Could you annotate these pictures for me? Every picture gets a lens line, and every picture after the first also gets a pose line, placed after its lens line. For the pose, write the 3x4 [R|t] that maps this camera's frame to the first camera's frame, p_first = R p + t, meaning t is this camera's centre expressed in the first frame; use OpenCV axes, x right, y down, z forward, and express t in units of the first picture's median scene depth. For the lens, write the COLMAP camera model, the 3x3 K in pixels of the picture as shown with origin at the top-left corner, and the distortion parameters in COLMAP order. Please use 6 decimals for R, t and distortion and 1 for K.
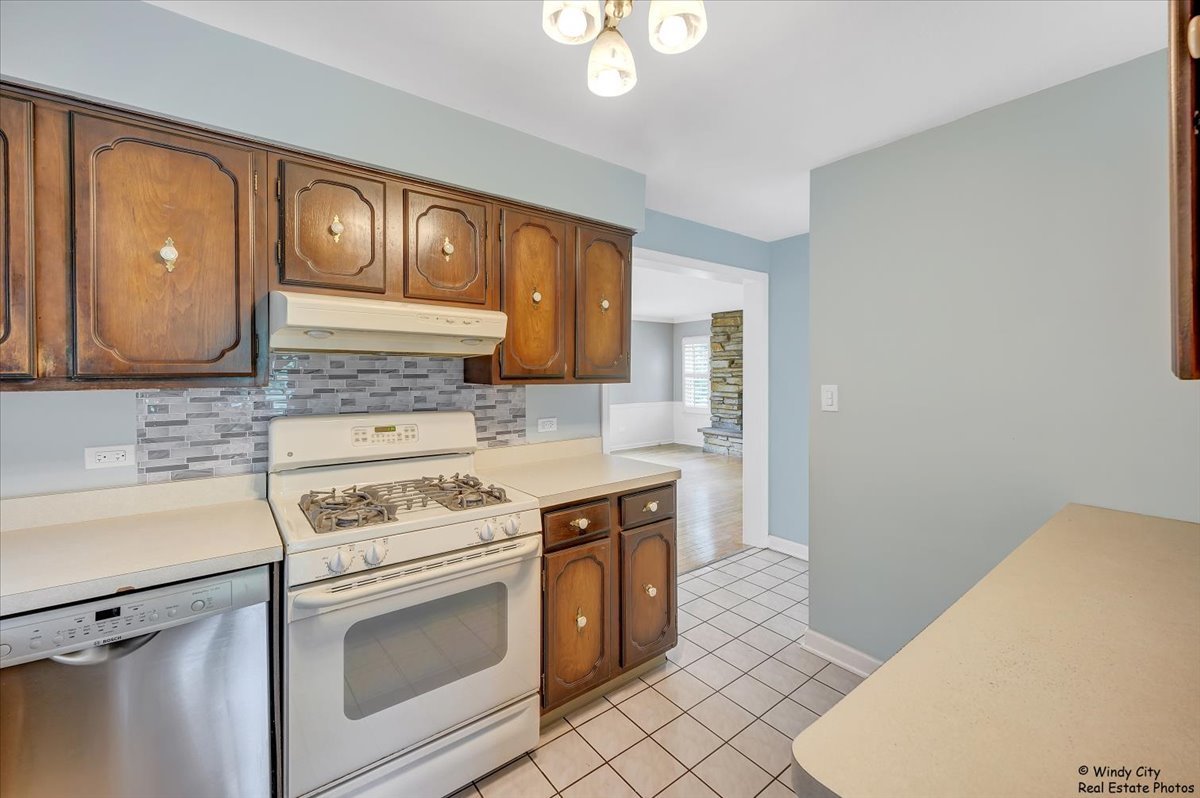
lens RADIAL K [[493.8, 0, 599.5], [0, 493.8, 394.0], [0, 0, 1]] dist [0.002321, -0.000395]
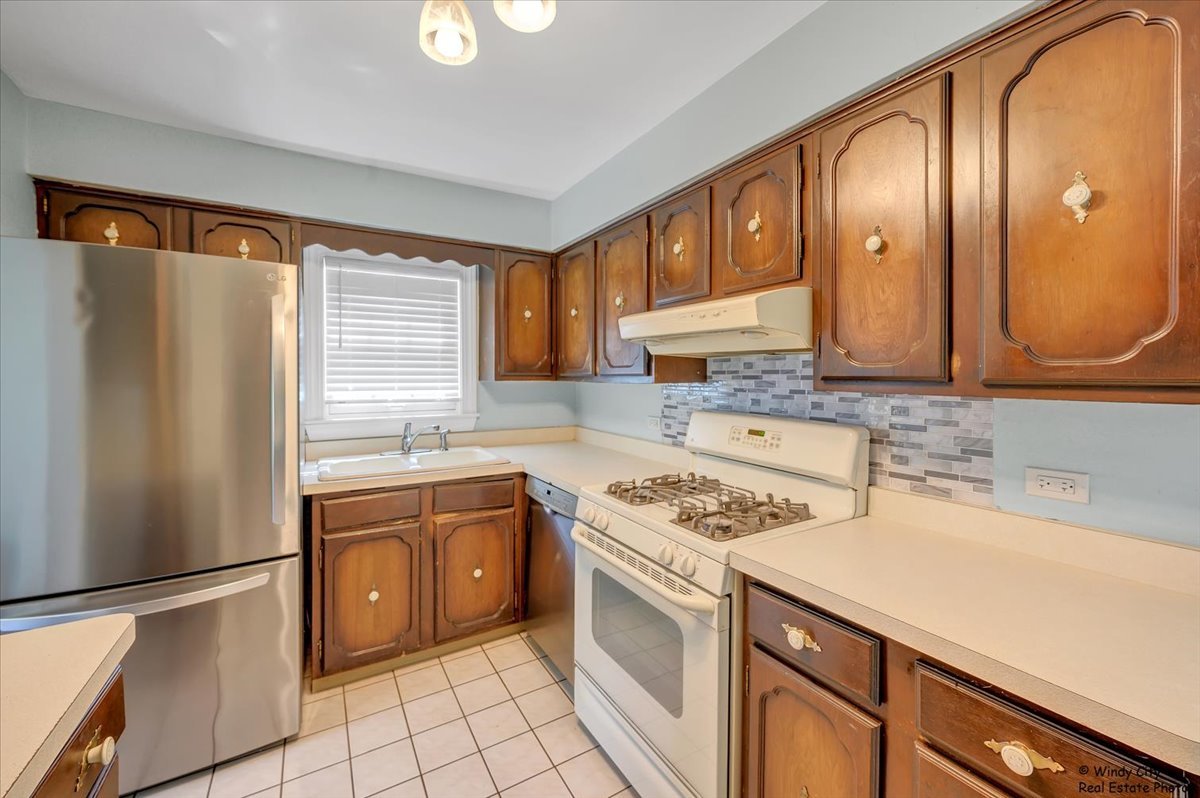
lens RADIAL K [[493.8, 0, 606.6], [0, 493.8, 378.0], [0, 0, 1]] dist [0.002321, -0.000395]
pose [[-0.128472, 0.006274, -0.991693, 0.527682], [-0.046753, 0.998830, 0.012376, -0.031010], [0.990610, 0.047954, -0.128029, 0.805649]]
